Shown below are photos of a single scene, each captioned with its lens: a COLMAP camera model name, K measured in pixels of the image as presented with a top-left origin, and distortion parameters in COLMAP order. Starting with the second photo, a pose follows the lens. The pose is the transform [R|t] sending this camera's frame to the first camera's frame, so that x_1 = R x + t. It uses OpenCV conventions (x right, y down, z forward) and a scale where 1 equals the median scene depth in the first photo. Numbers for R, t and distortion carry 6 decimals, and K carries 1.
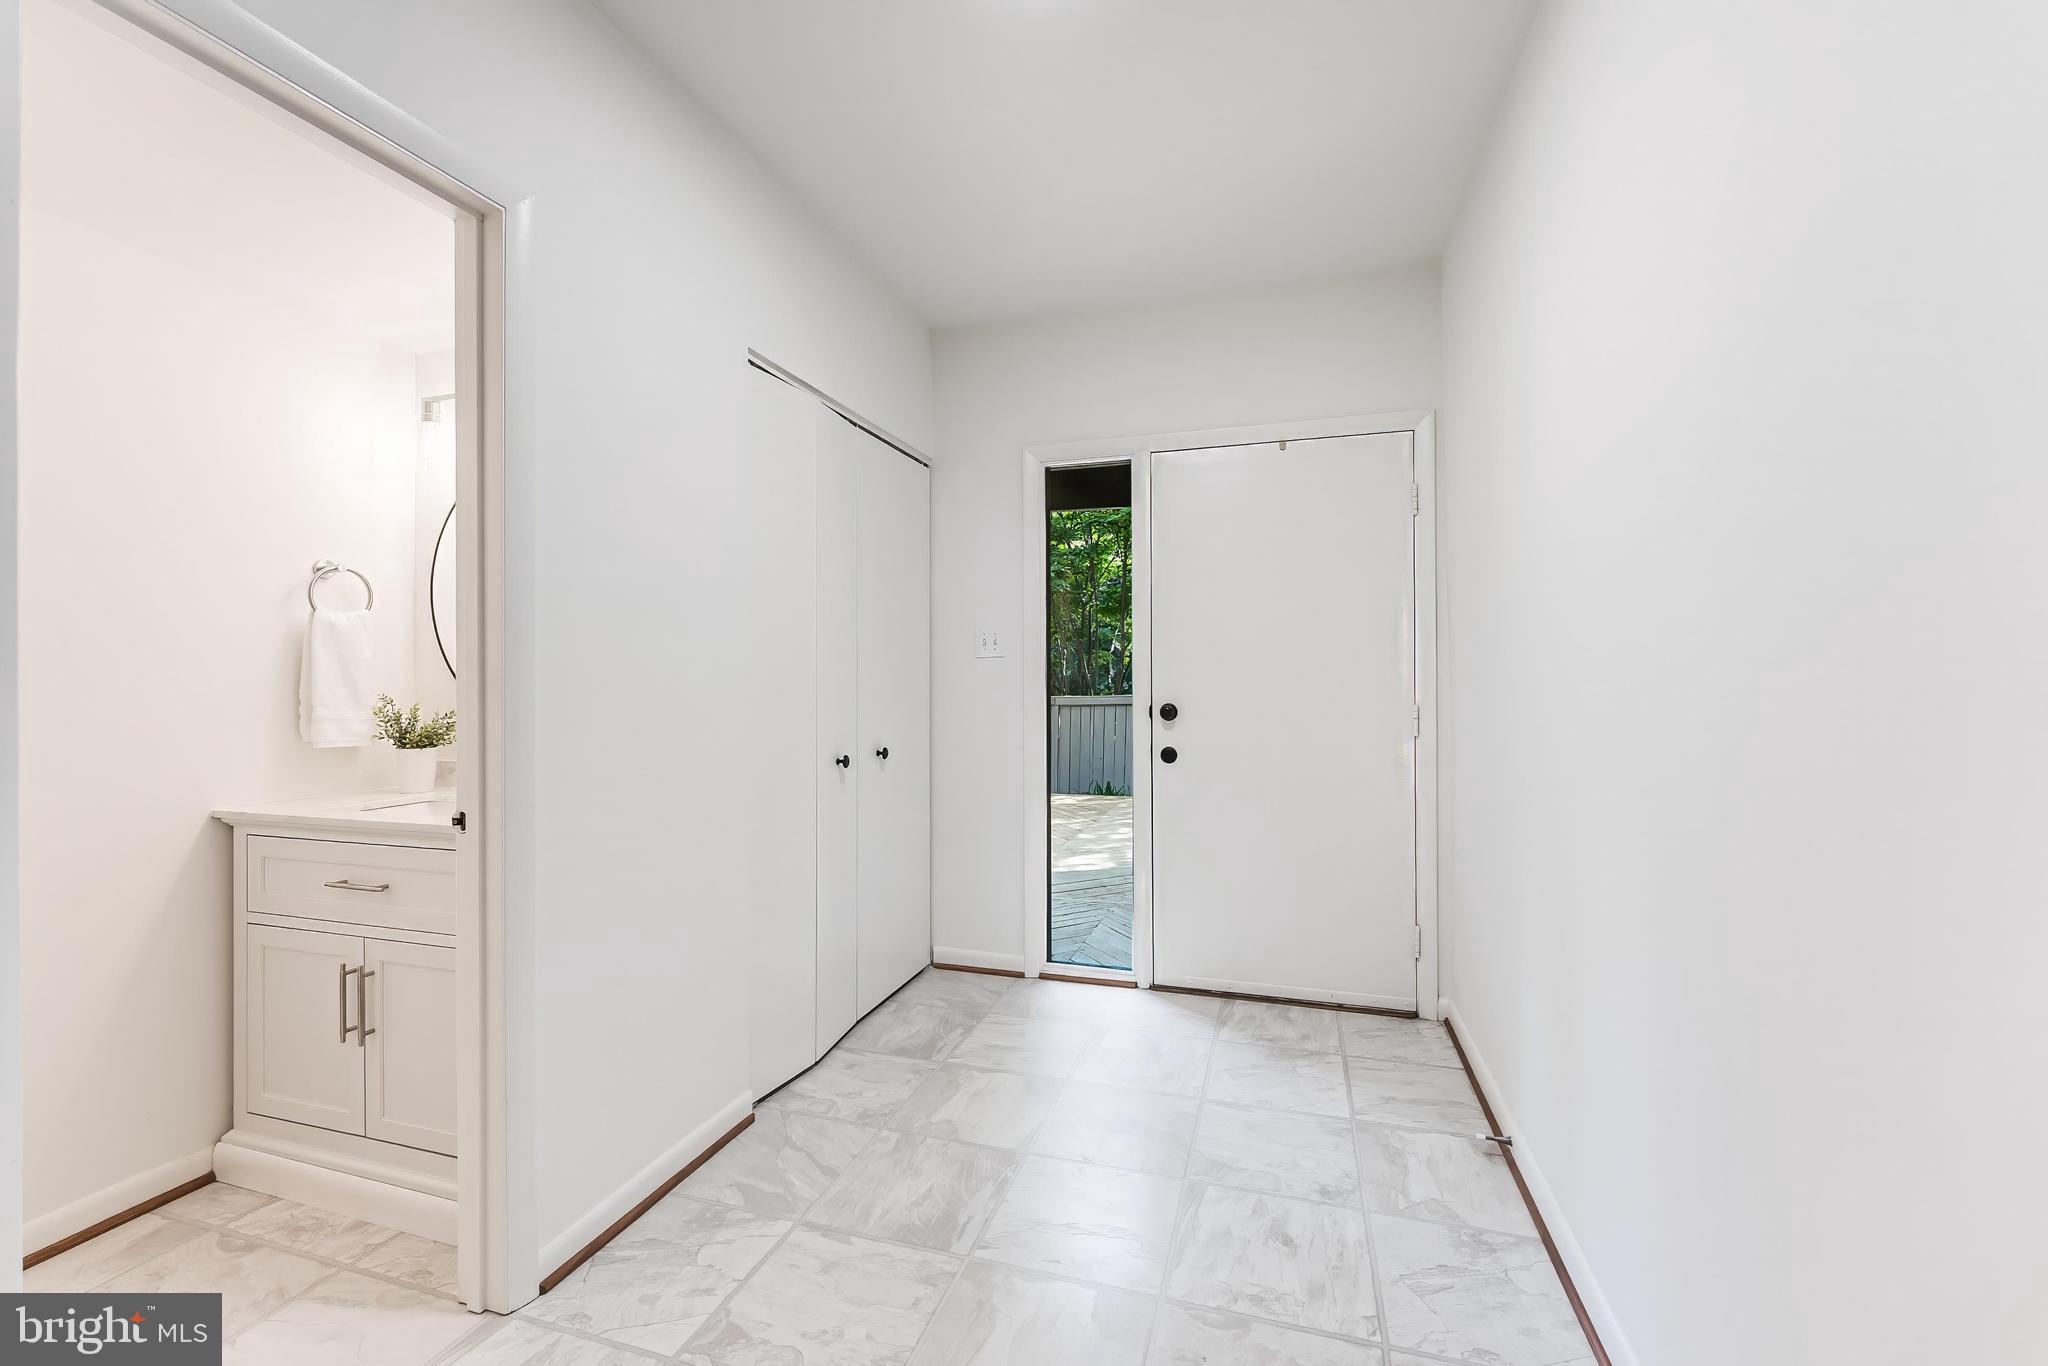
lens RADIAL K [[820.3, 0, 1031.4], [0, 820.3, 682.5], [0, 0, 1]] dist [-0.000923, -0.000243]
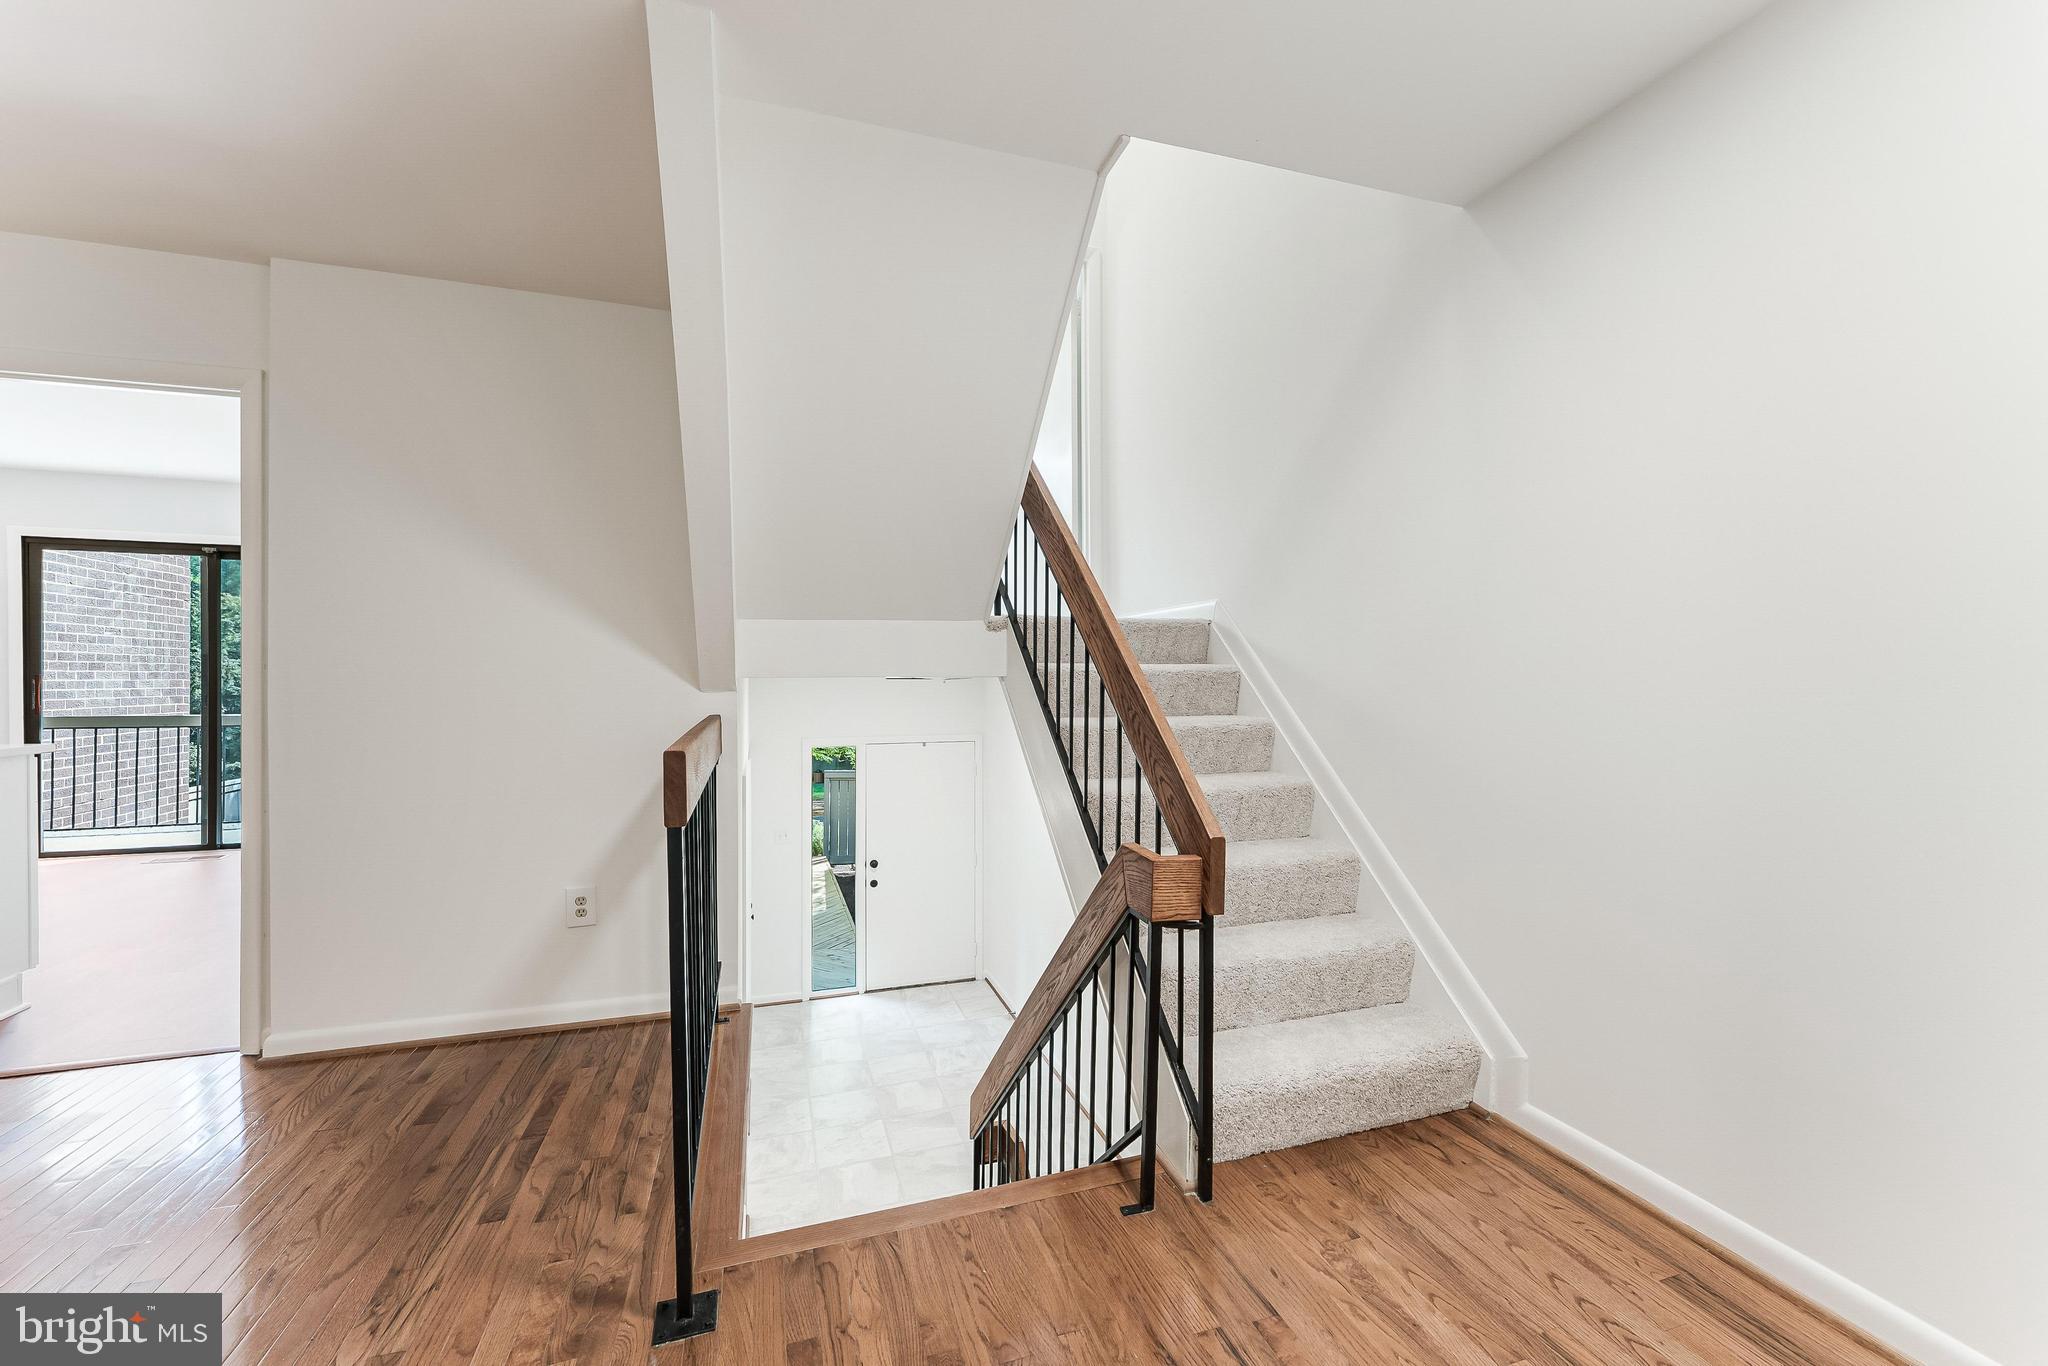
lens RADIAL K [[820.3, 0, 1031.4], [0, 820.3, 682.5], [0, 0, 1]] dist [-0.000923, -0.000243]
pose [[0.811422, 0.000926, 0.584460, -1.580962], [-0.004618, 0.999978, 0.004827, -0.944589], [-0.584442, -0.006616, 0.811408, -2.073660]]
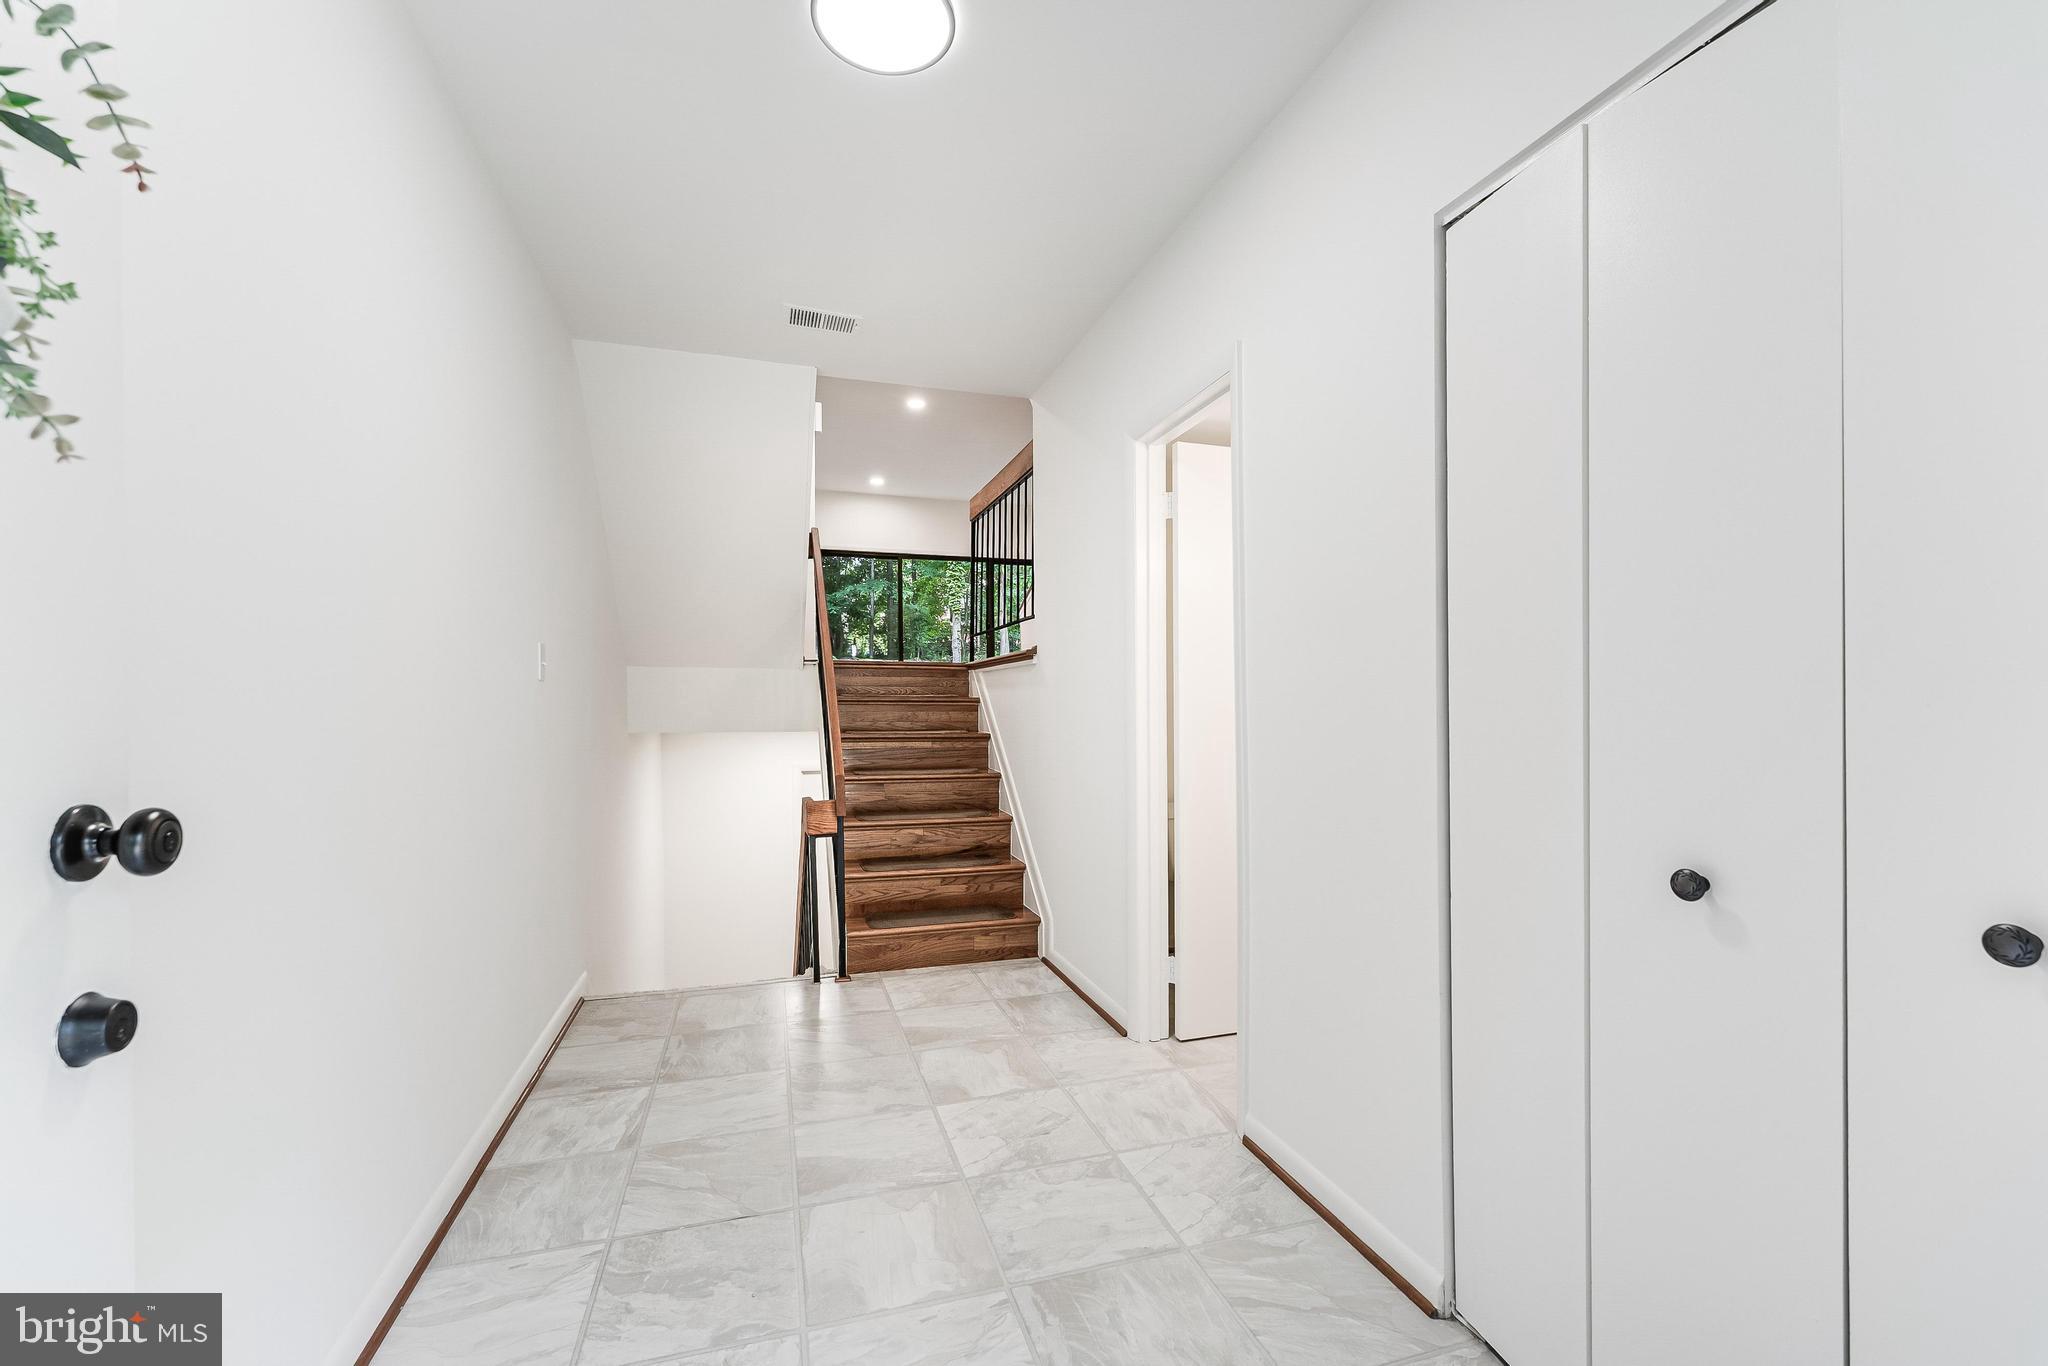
lens RADIAL K [[820.3, 0, 1031.4], [0, 820.3, 682.5], [0, 0, 1]] dist [-0.000923, -0.000243]
pose [[-0.813666, -0.005149, -0.581310, 0.533086], [0.004621, 0.999872, -0.015323, -0.009517], [0.581314, -0.015154, -0.813538, 2.051837]]
